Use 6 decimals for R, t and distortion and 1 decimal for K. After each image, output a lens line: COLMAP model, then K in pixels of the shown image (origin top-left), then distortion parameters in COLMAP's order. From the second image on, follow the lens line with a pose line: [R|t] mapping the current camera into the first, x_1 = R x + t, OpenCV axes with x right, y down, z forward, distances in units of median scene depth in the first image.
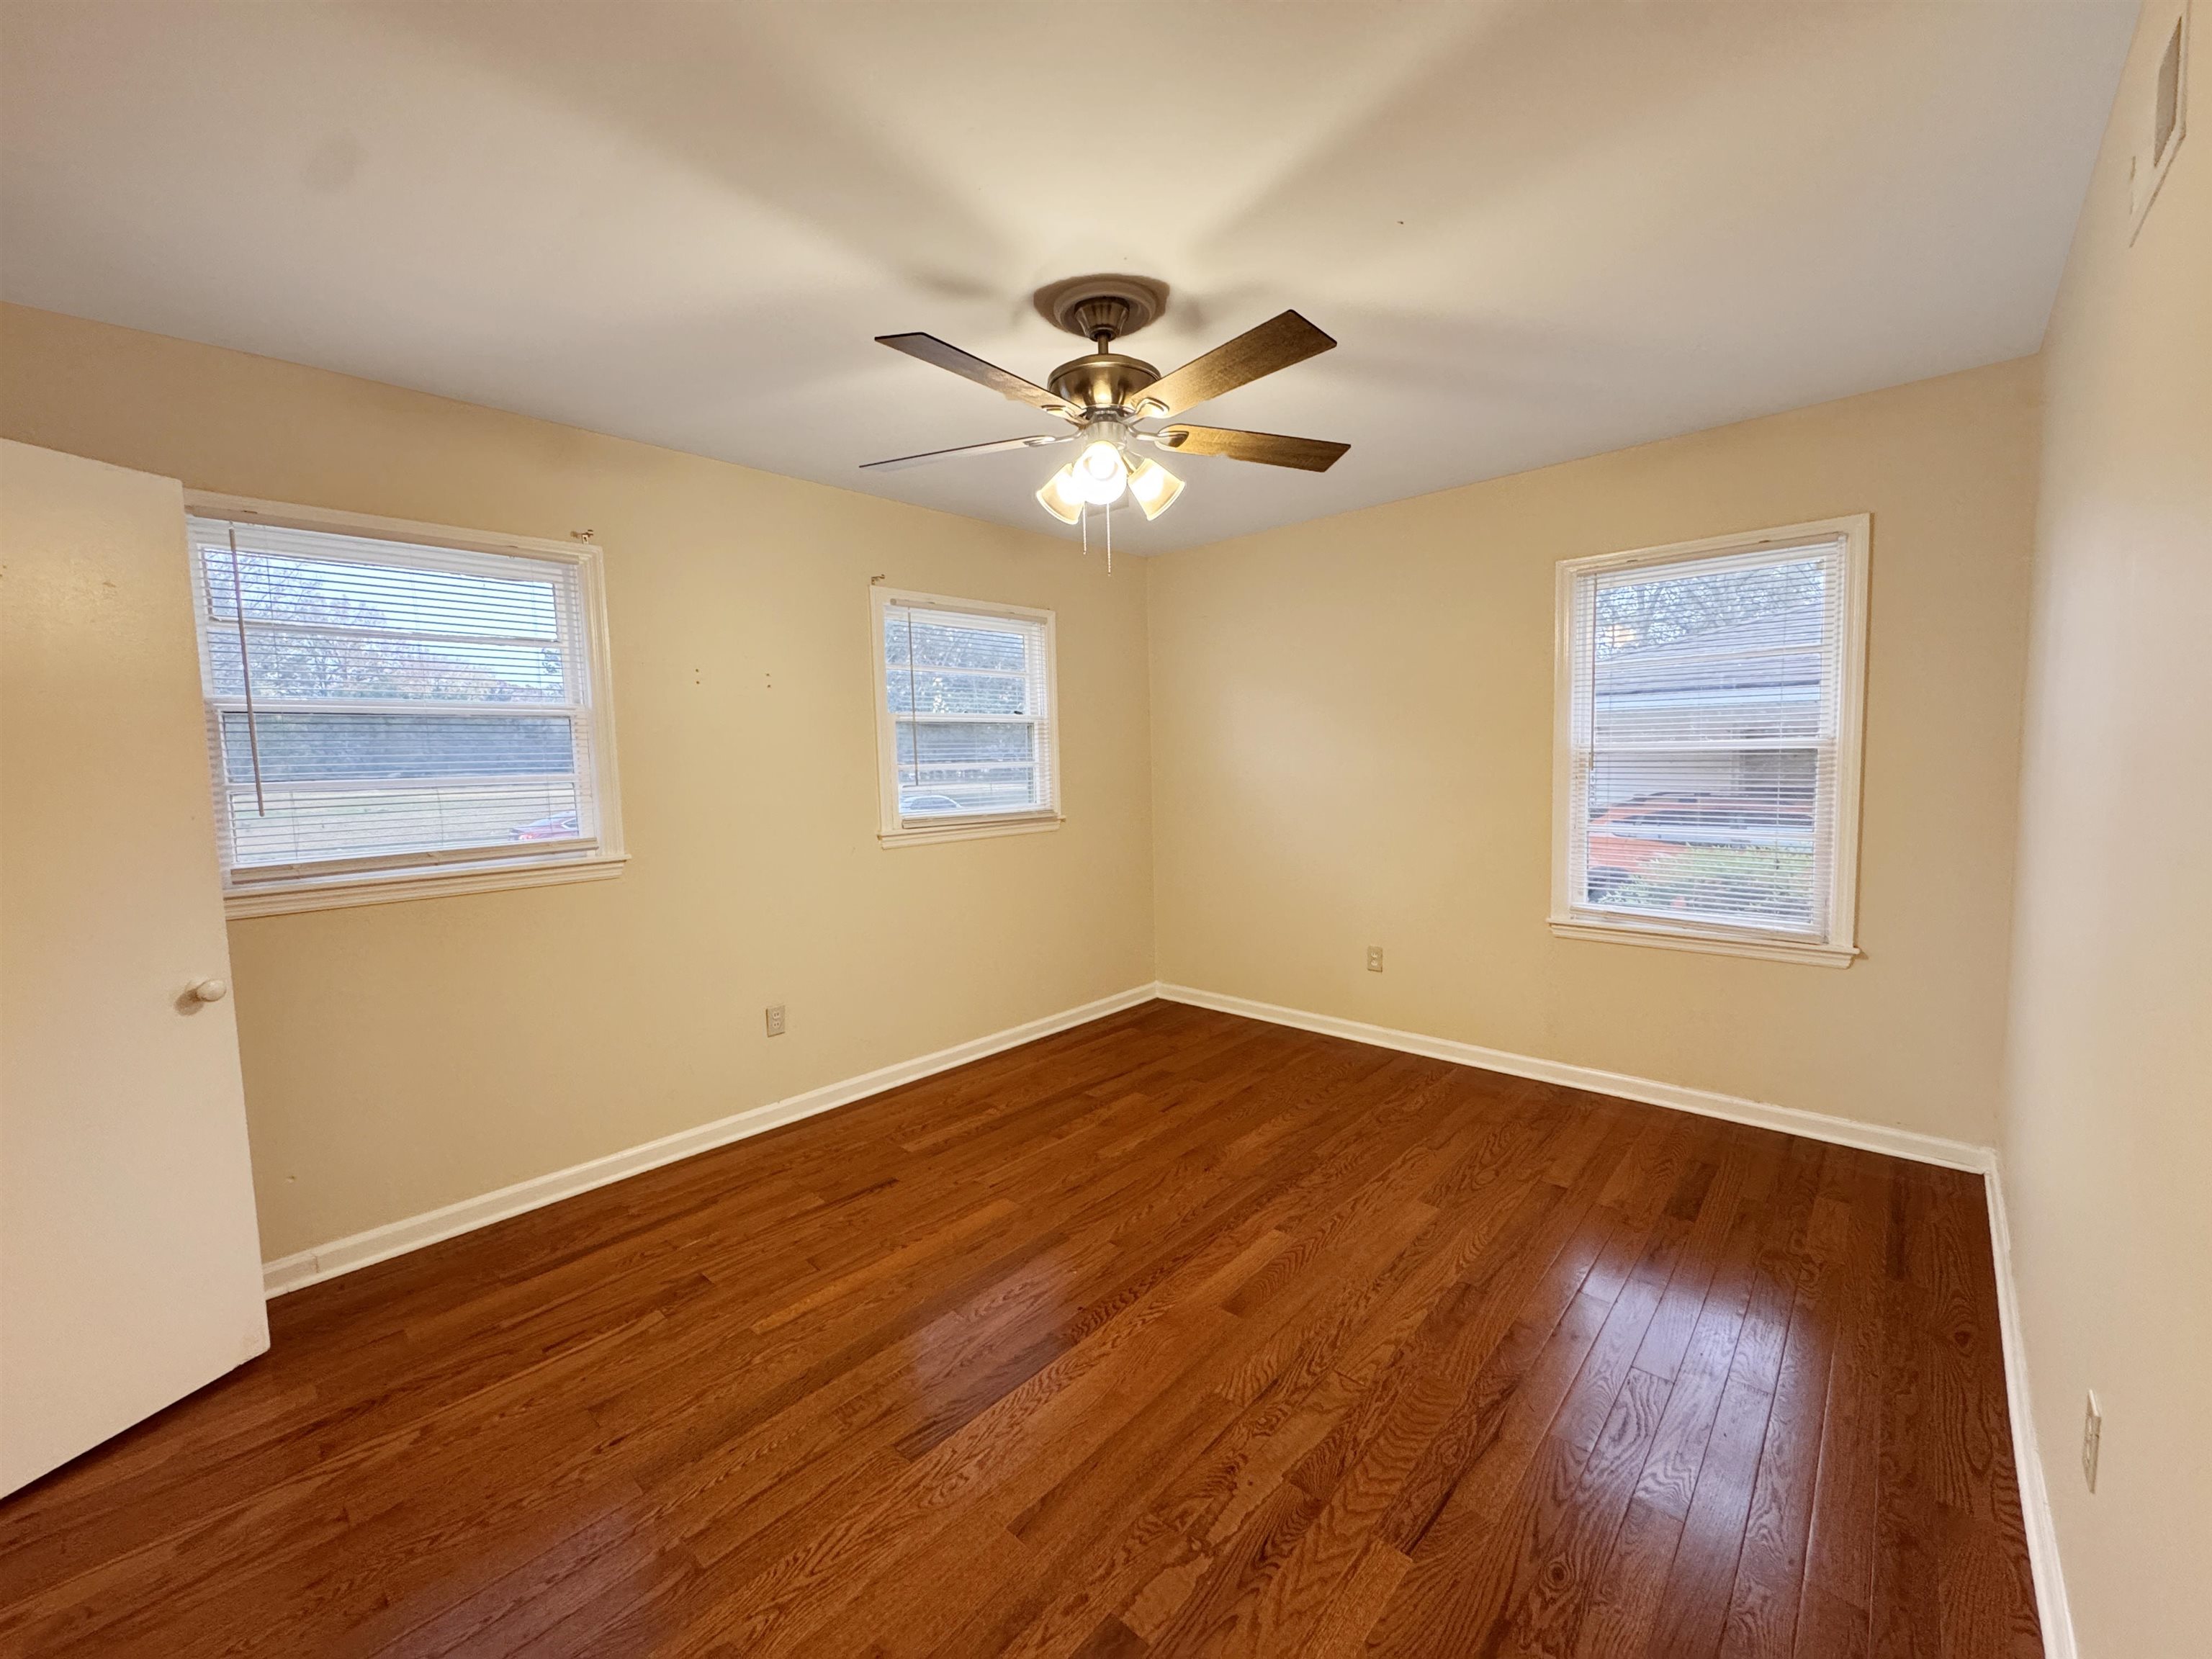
lens RADIAL K [[878.7, 0, 1109.6], [0, 878.7, 826.7], [0, 0, 1]] dist [-0.002342, 0.000103]
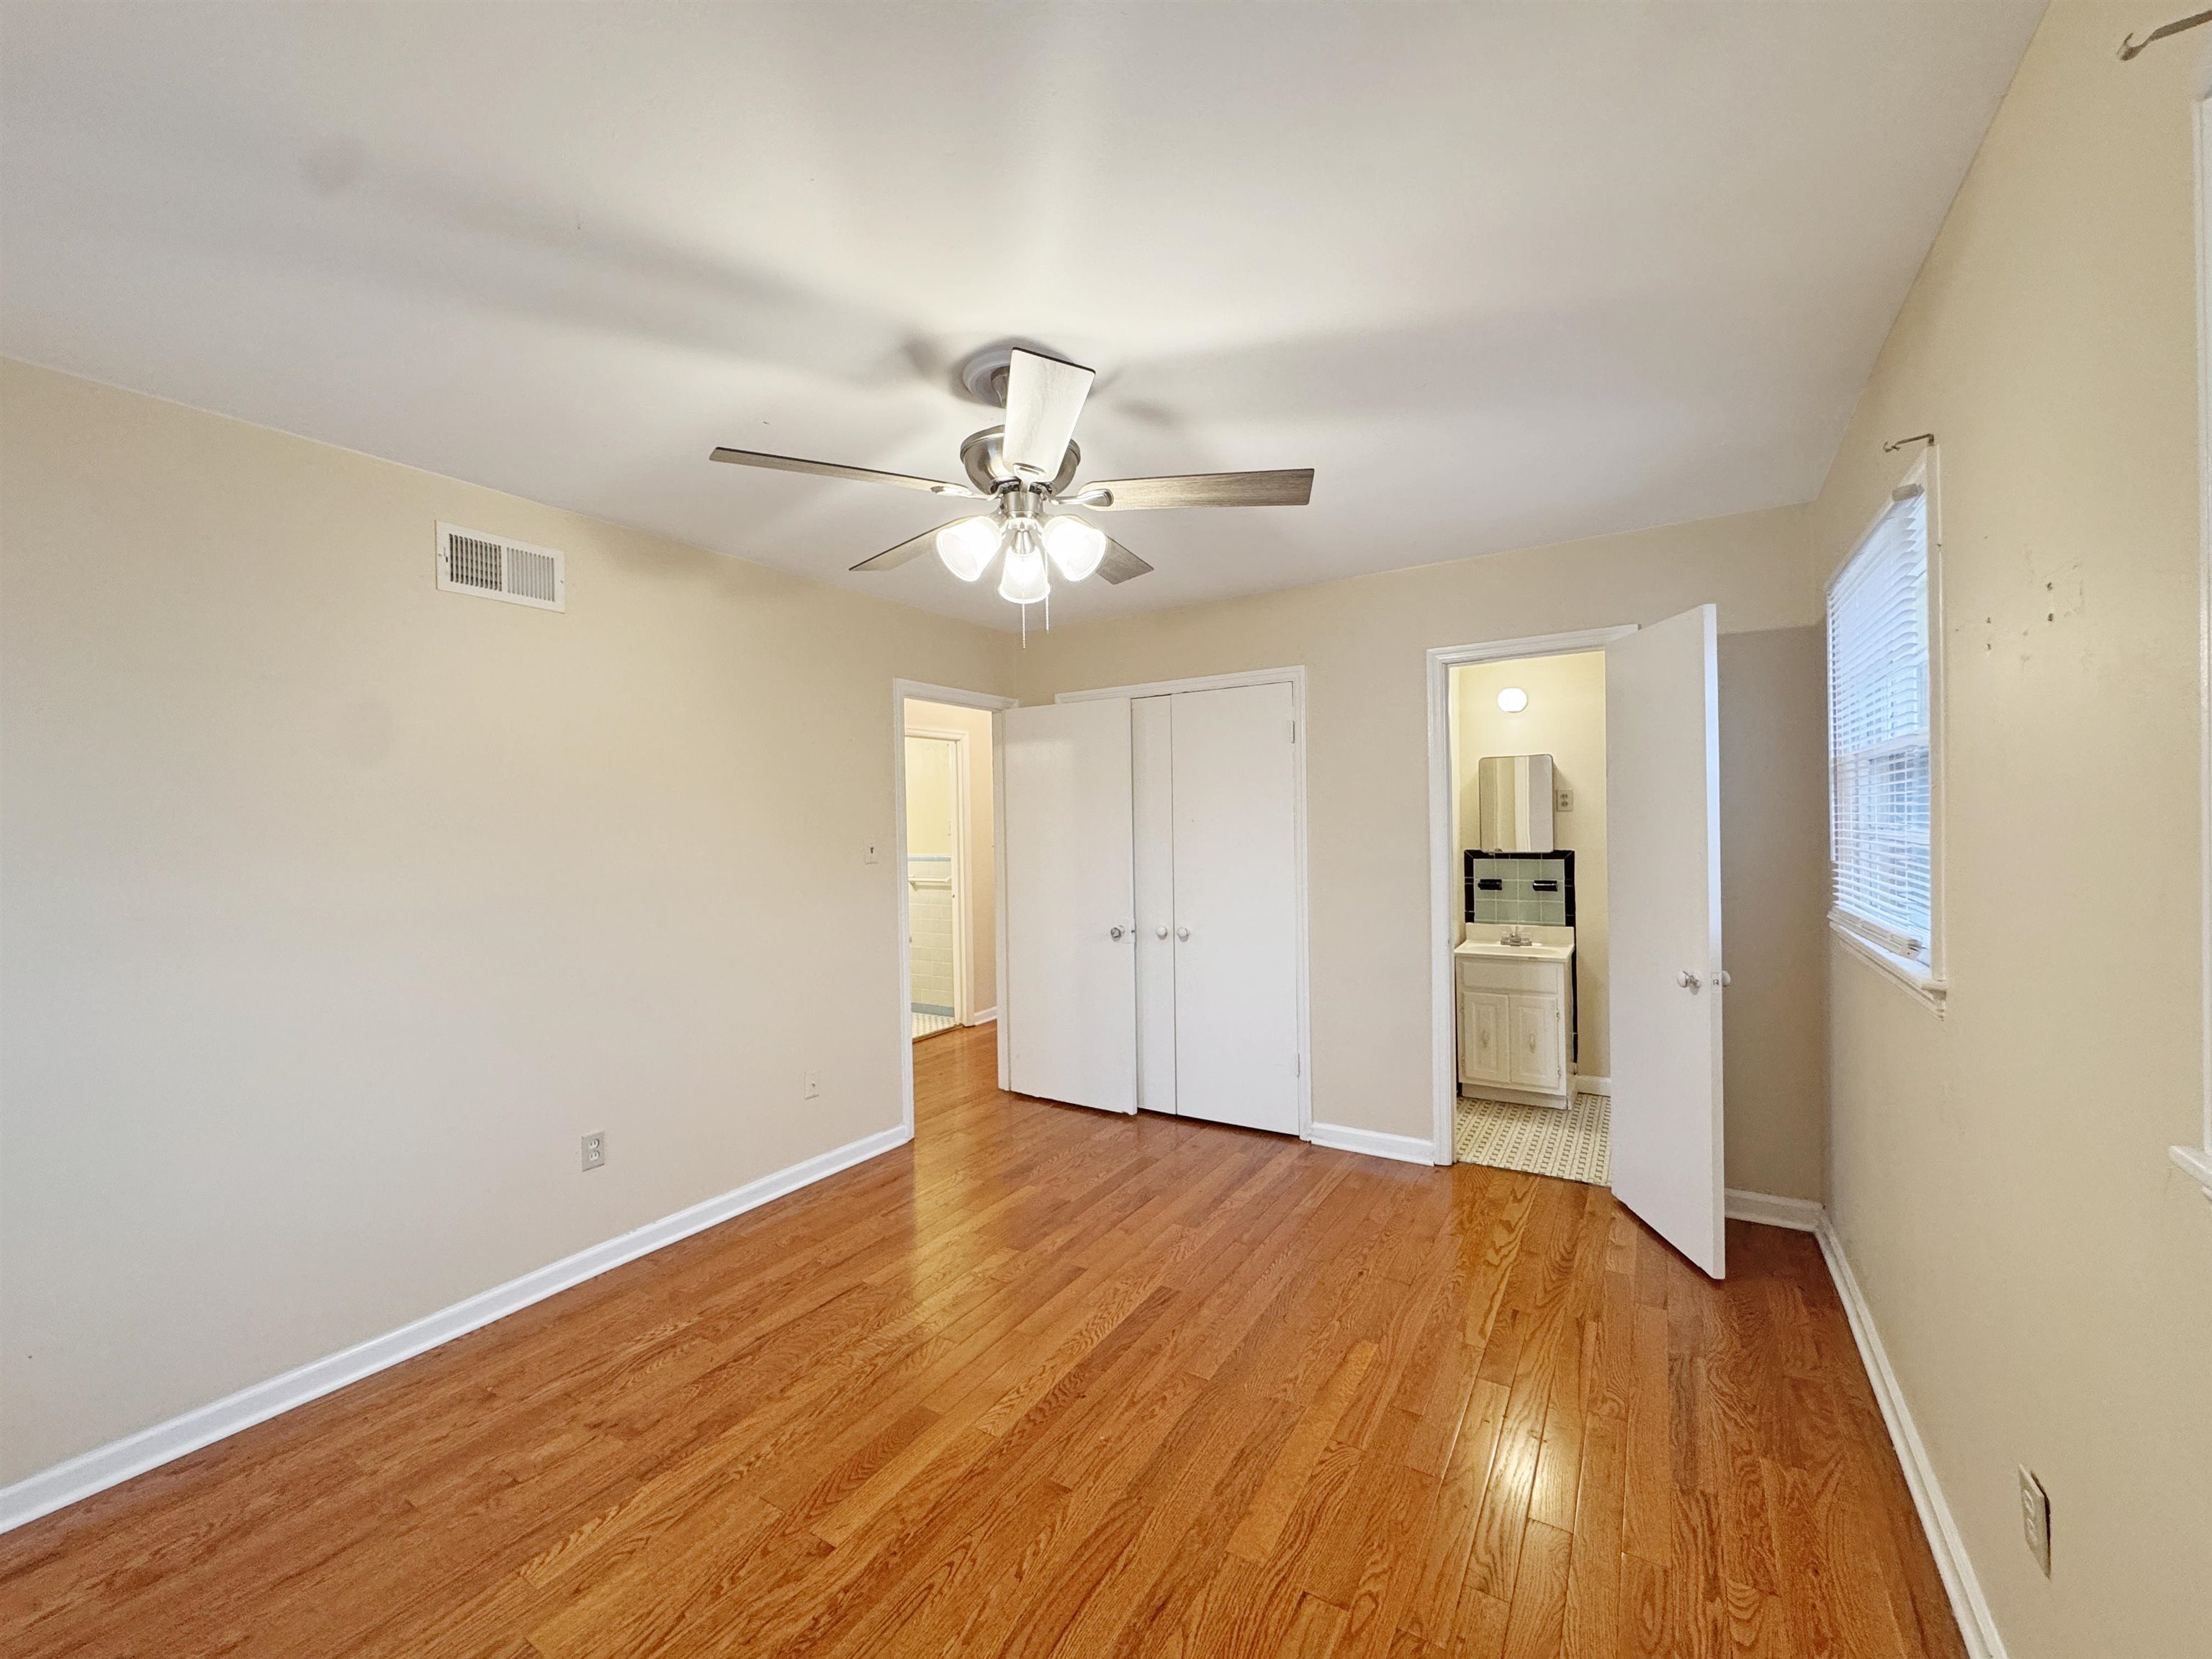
lens RADIAL K [[878.7, 0, 1107.7], [0, 878.7, 830.5], [0, 0, 1]] dist [-0.002342, 0.000103]
pose [[-0.981919, 0.045933, -0.183645, 0.080235], [0.029905, 0.995573, 0.089112, -0.151005], [0.186925, 0.082009, -0.978945, 1.672133]]
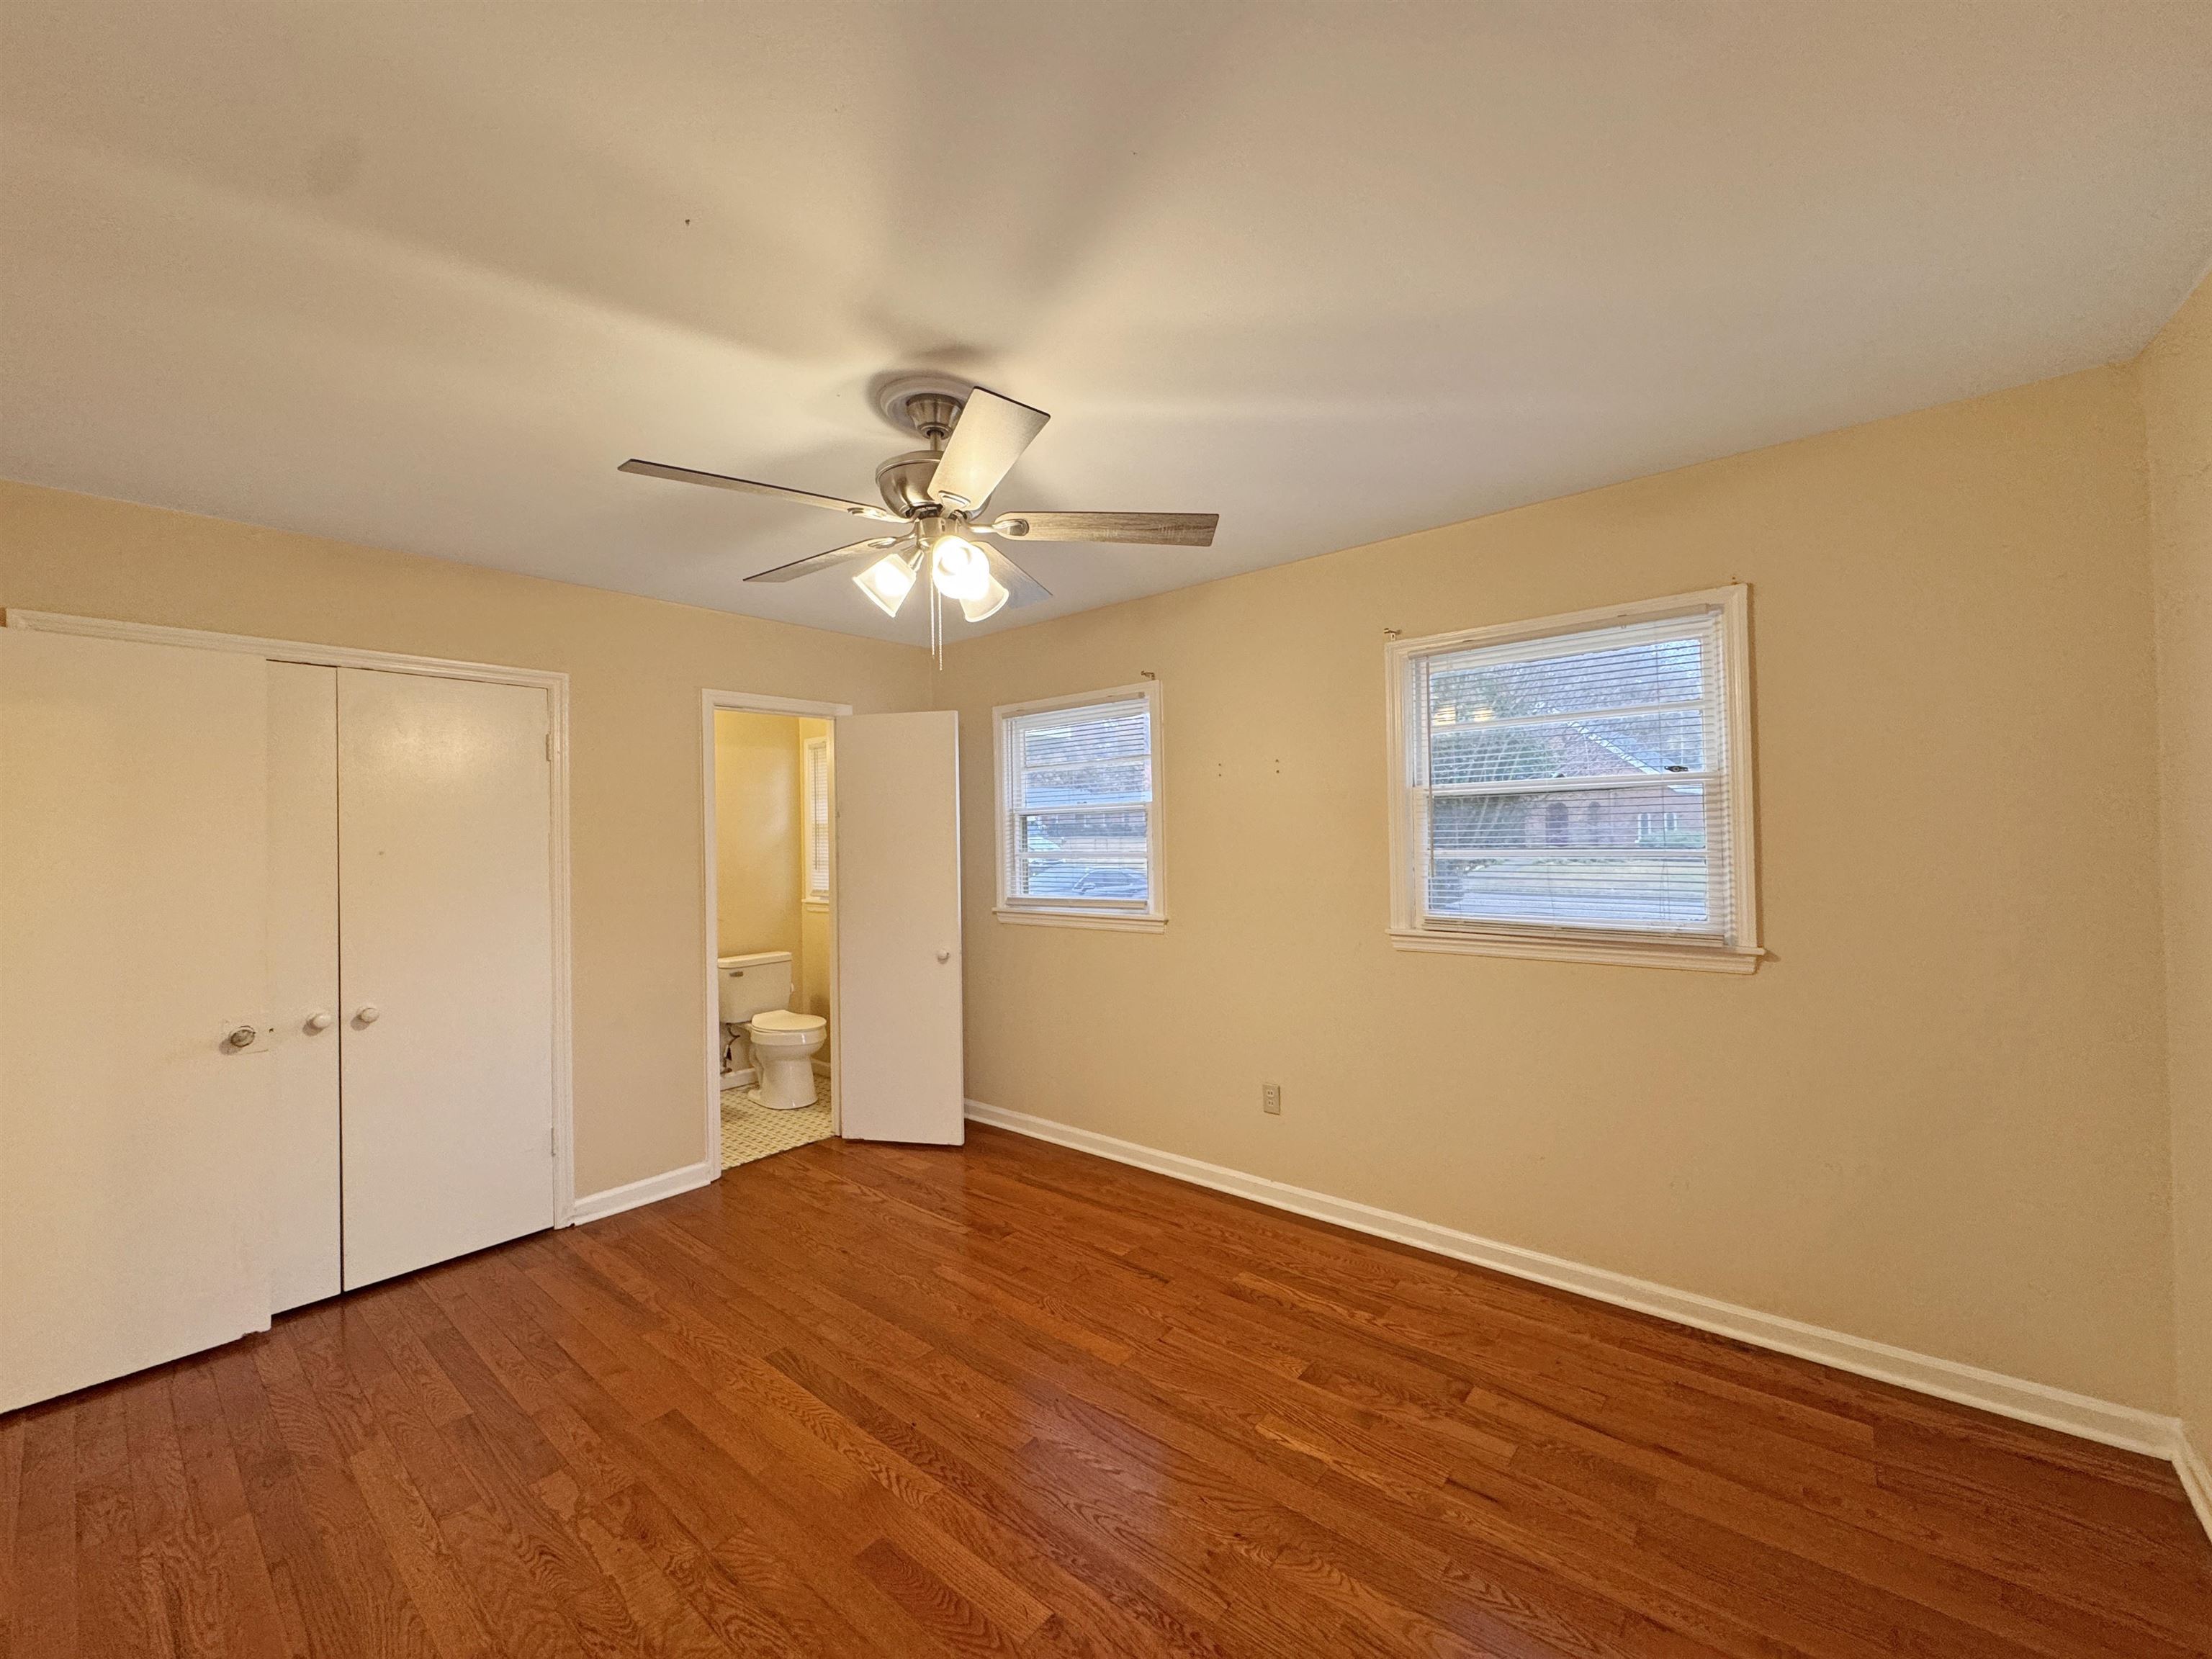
lens RADIAL K [[878.7, 0, 1103.6], [0, 878.7, 831.0], [0, 0, 1]] dist [-0.002342, 0.000103]
pose [[0.045472, 0.015865, -0.998840, 0.820977], [-0.060181, 0.998101, 0.013114, -0.119512], [0.997151, 0.059515, 0.046341, 0.980699]]
